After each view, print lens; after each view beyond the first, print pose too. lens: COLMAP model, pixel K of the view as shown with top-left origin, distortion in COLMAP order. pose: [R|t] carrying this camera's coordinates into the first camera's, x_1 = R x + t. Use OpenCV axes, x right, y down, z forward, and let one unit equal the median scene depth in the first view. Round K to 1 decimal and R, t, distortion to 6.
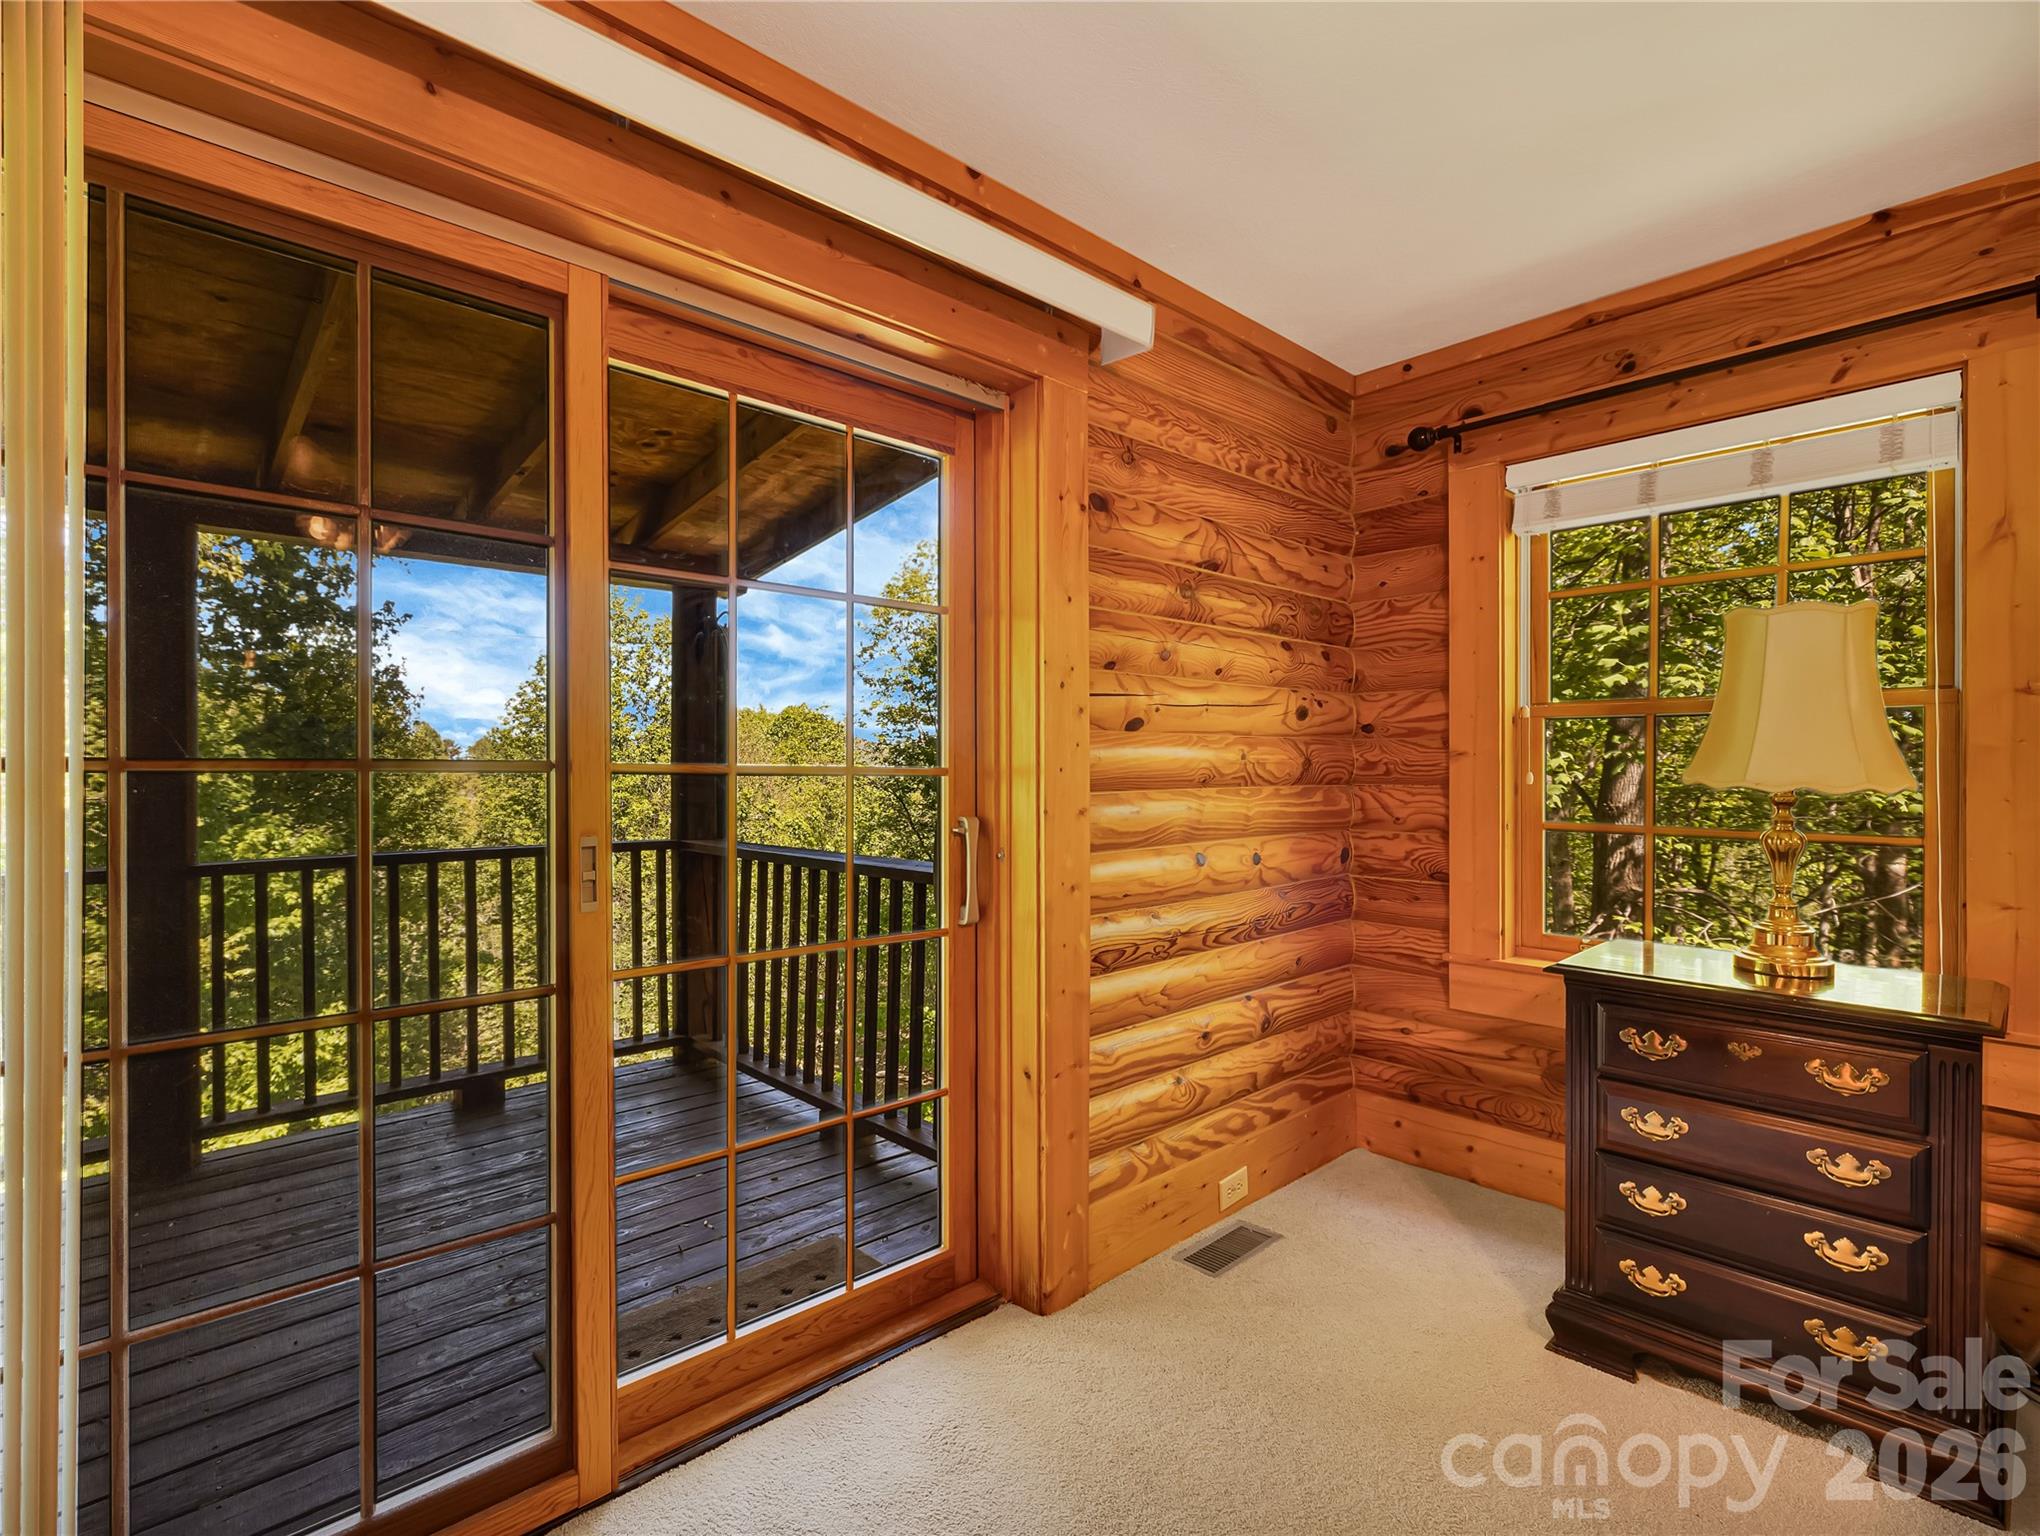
lens RADIAL K [[962.3, 0, 1017.9], [0, 962.3, 771.0], [0, 0, 1]] dist [-0.006414, 0.002210]
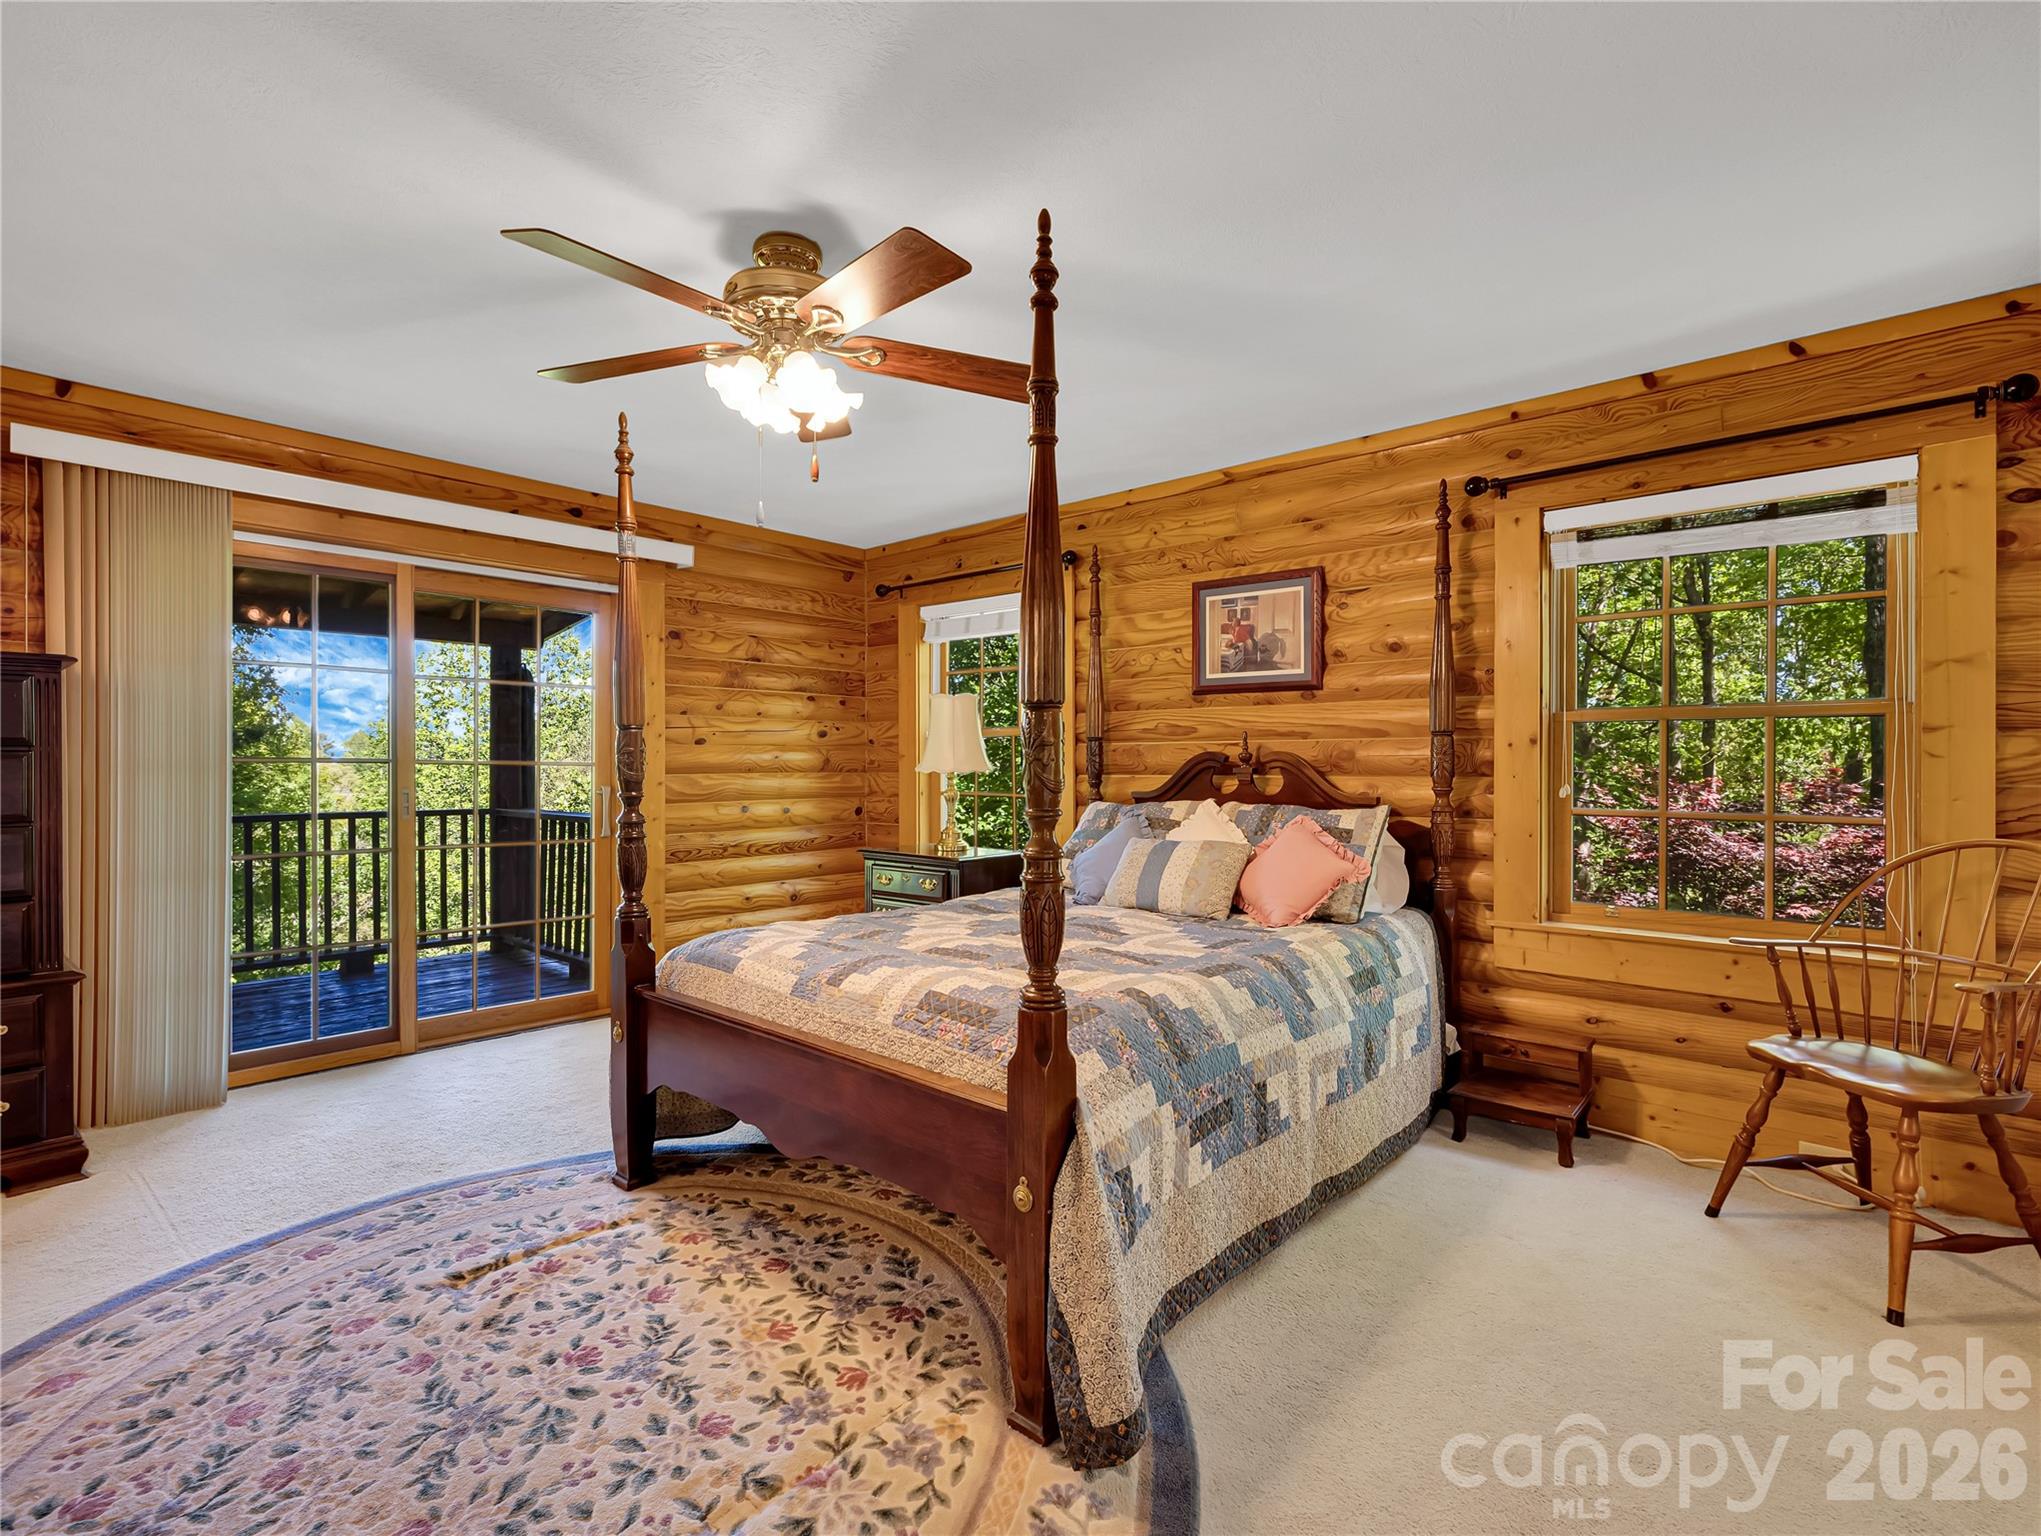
lens RADIAL K [[962.8, 0, 1022.2], [0, 962.8, 769.9], [0, 0, 1]] dist [-0.006414, 0.002210]
pose [[0.995353, 0.002105, 0.096275, 0.505043], [-0.002366, 0.999994, 0.002602, 0.004193], [-0.096269, -0.002818, 0.995351, -0.911626]]
